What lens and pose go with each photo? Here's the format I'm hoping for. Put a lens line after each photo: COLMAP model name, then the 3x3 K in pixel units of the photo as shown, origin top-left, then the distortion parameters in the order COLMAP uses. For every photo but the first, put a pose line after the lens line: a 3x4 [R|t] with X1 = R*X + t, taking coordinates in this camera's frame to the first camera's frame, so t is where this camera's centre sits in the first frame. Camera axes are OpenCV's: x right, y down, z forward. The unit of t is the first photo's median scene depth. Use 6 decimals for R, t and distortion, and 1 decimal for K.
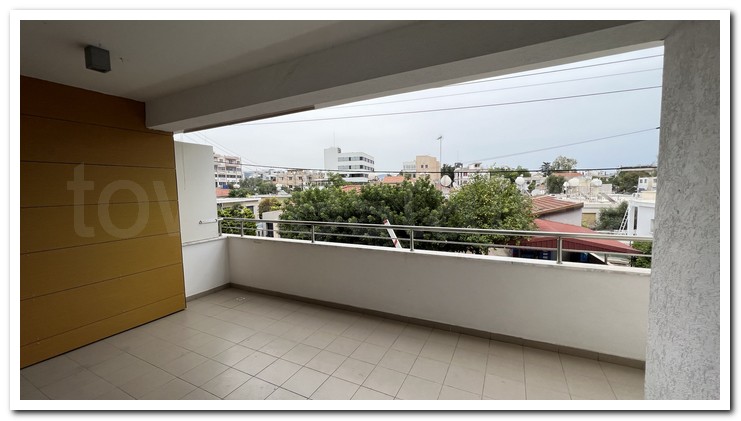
lens RADIAL K [[277.2, 0, 369.5], [0, 277.2, 210.6], [0, 0, 1]] dist [0.000920, -0.000369]
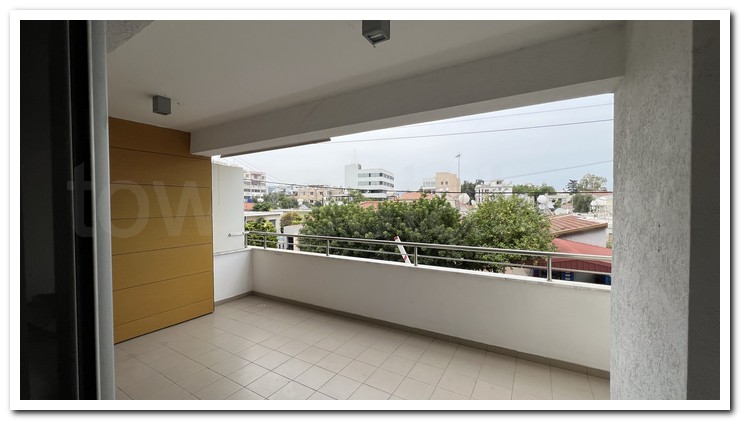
lens RADIAL K [[277.2, 0, 371.5], [0, 277.2, 210.2], [0, 0, 1]] dist [0.000920, -0.000369]
pose [[0.997810, 0.017206, -0.063875, 0.103815], [-0.020818, 0.998196, -0.056320, -0.019689], [0.062791, 0.057526, 0.996367, -0.269940]]
